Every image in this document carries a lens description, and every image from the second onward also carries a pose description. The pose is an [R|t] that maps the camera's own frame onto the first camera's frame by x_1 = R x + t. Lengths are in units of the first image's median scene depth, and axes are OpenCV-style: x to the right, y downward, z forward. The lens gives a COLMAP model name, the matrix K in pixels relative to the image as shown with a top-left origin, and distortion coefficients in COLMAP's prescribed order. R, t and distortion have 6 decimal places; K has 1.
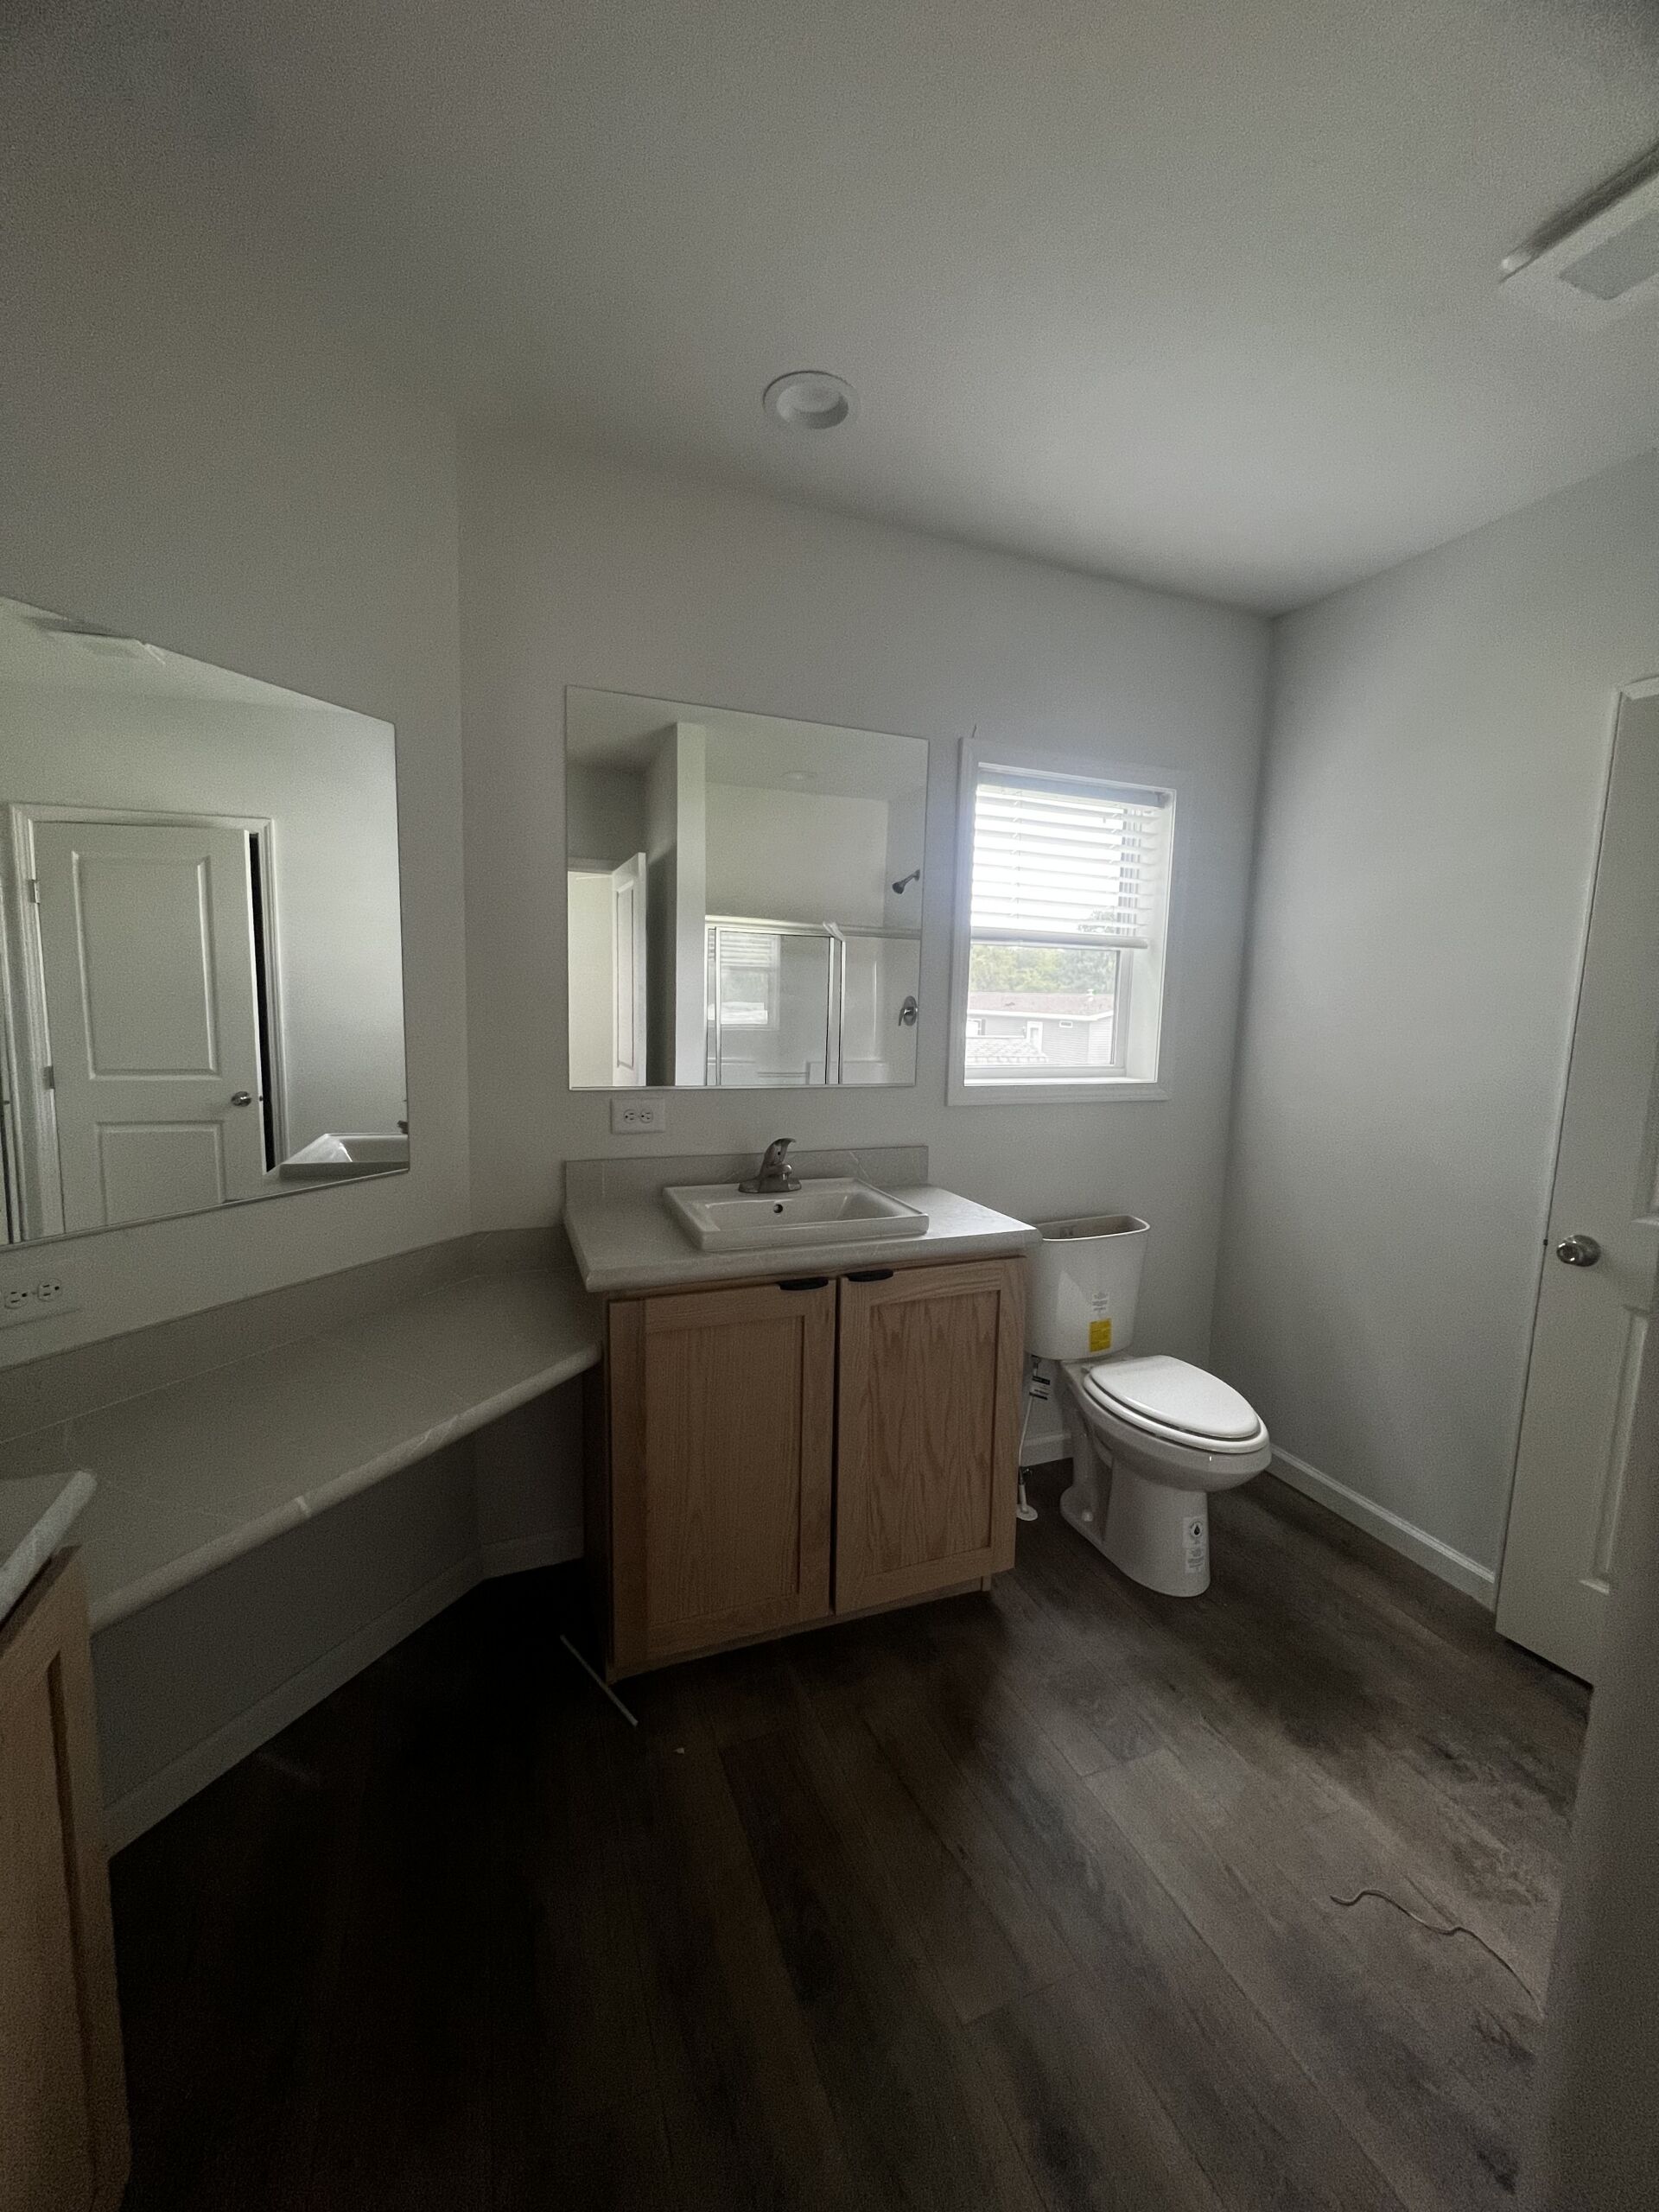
lens RADIAL K [[883.3, 0, 826.5], [0, 883.3, 1103.1], [0, 0, 1]] dist [0.003547, 0.000185]
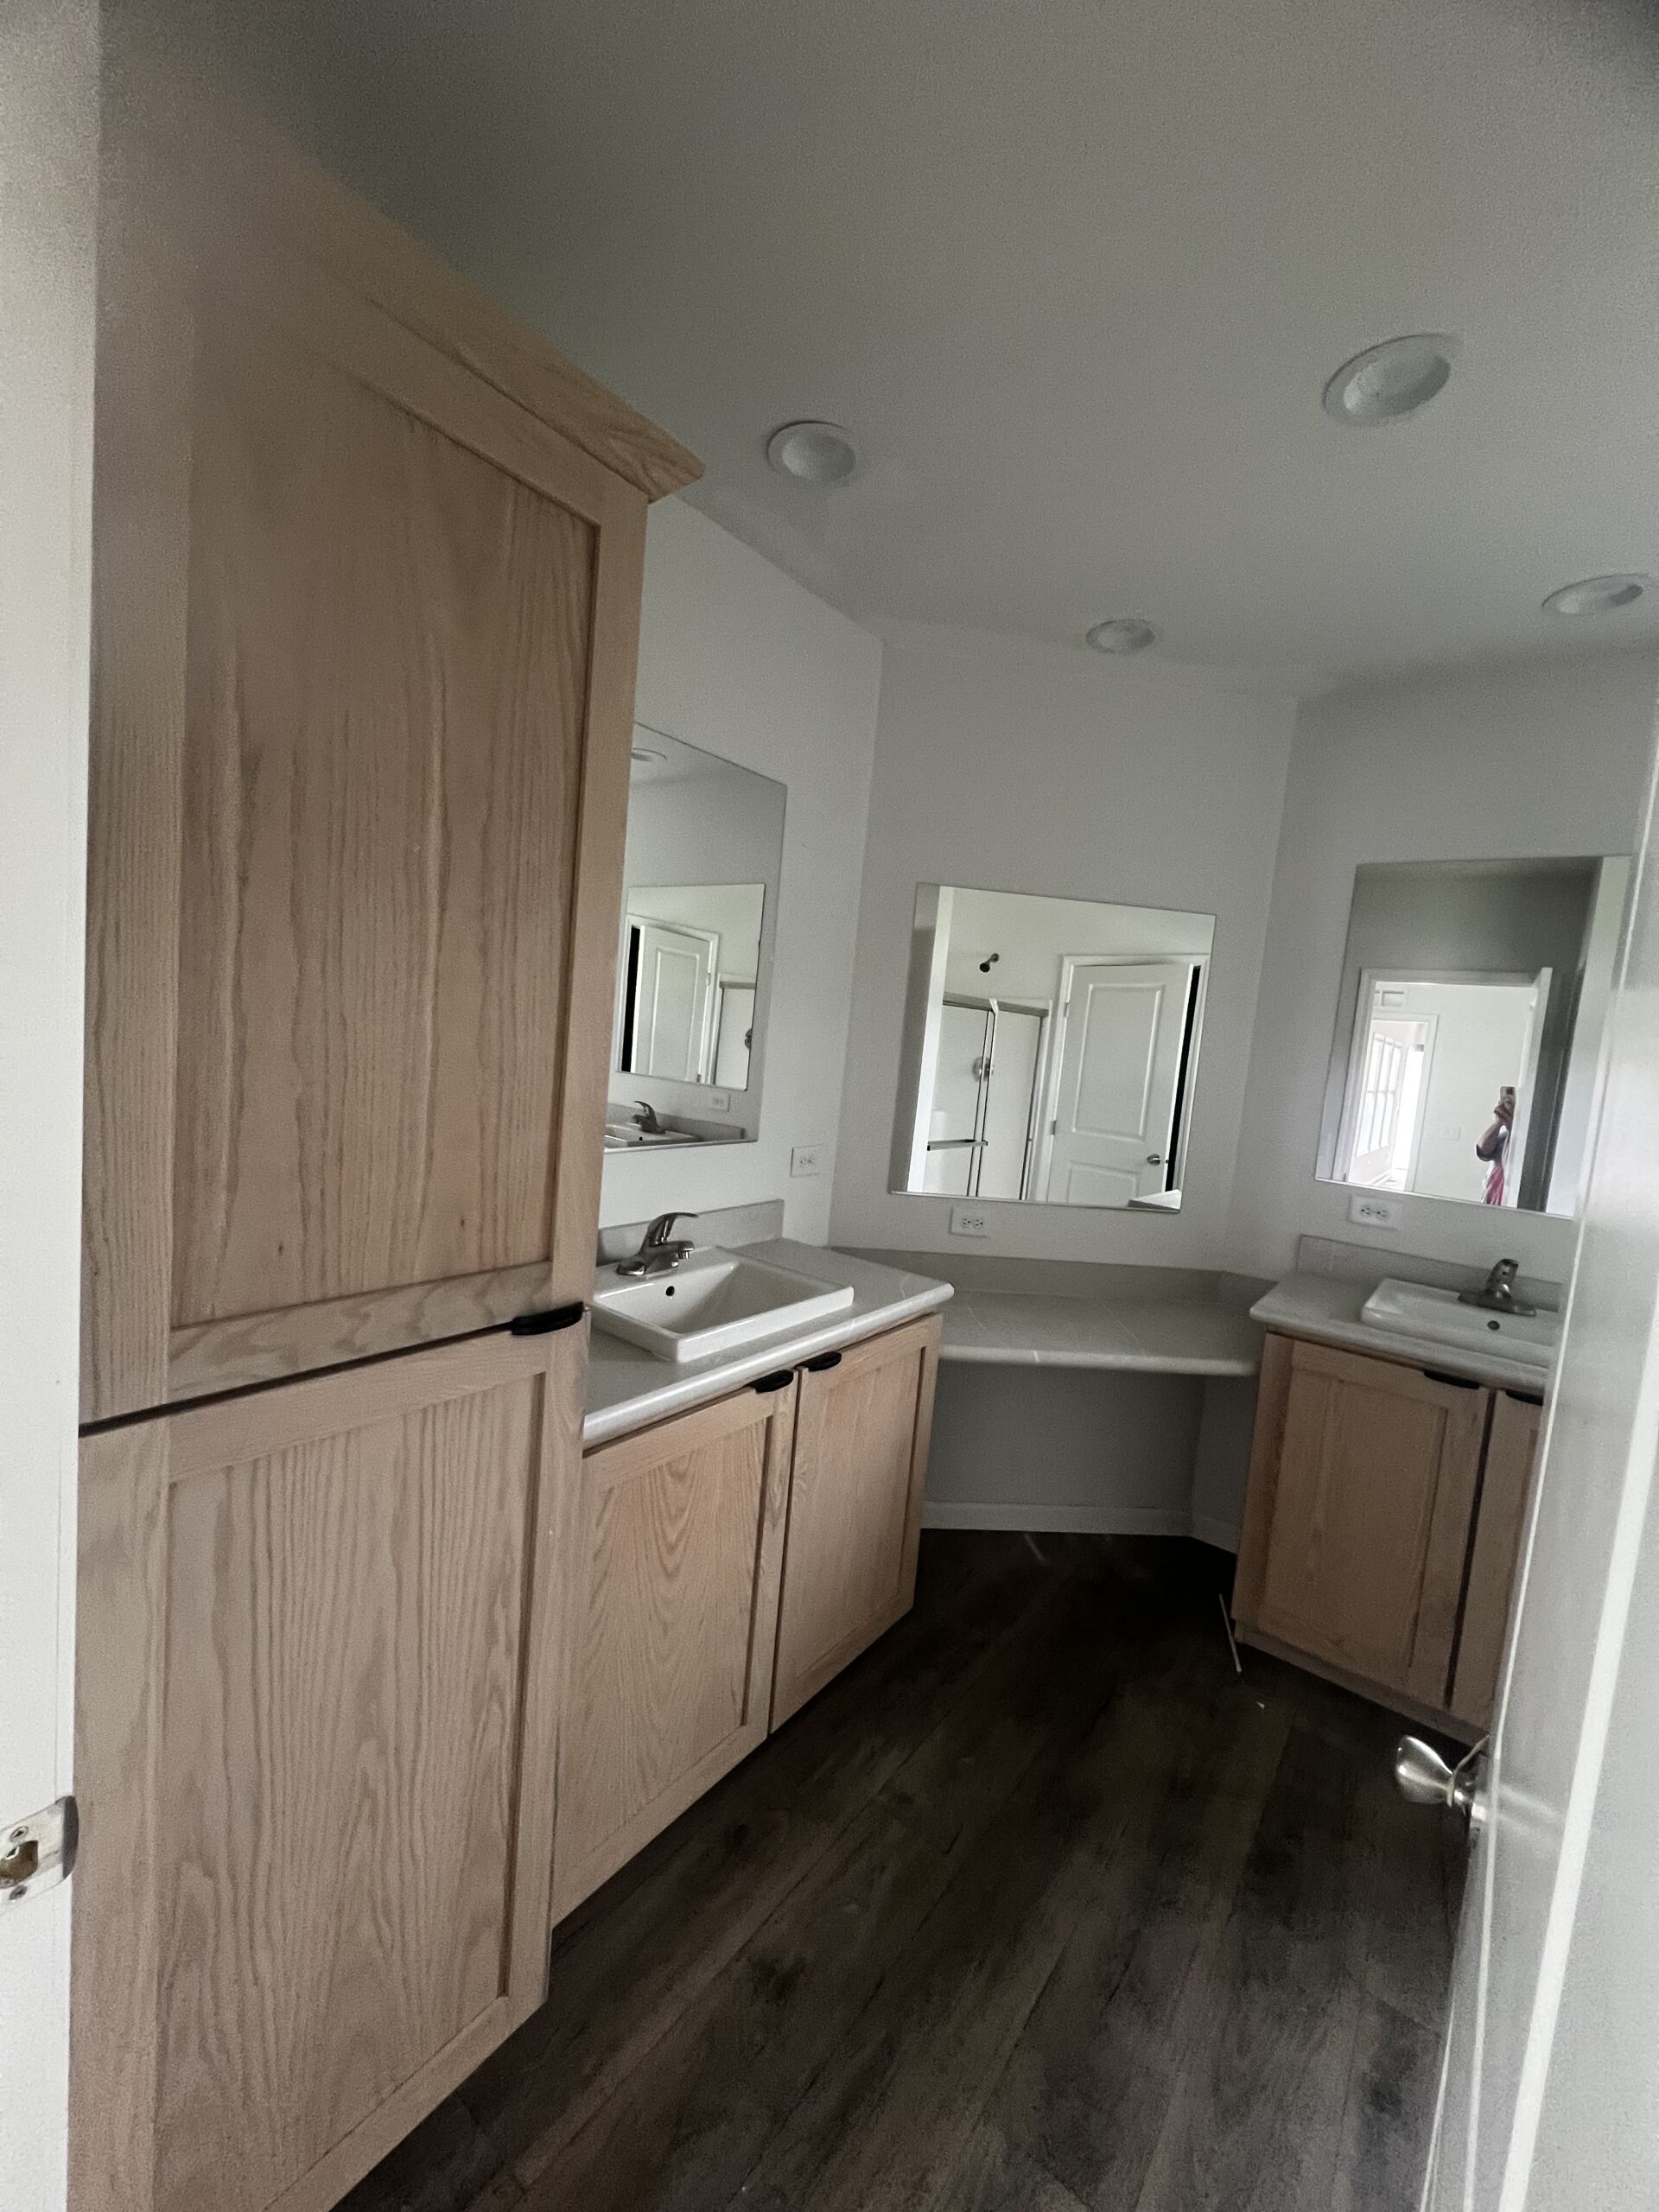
lens RADIAL K [[883.3, 0, 832.5], [0, 883.3, 1108.7], [0, 0, 1]] dist [0.003547, 0.000185]
pose [[0.512692, 0.096528, -0.853129, 0.470483], [-0.179576, 0.983738, 0.003388, 0.005956], [0.839583, 0.151464, 0.521689, -0.266043]]
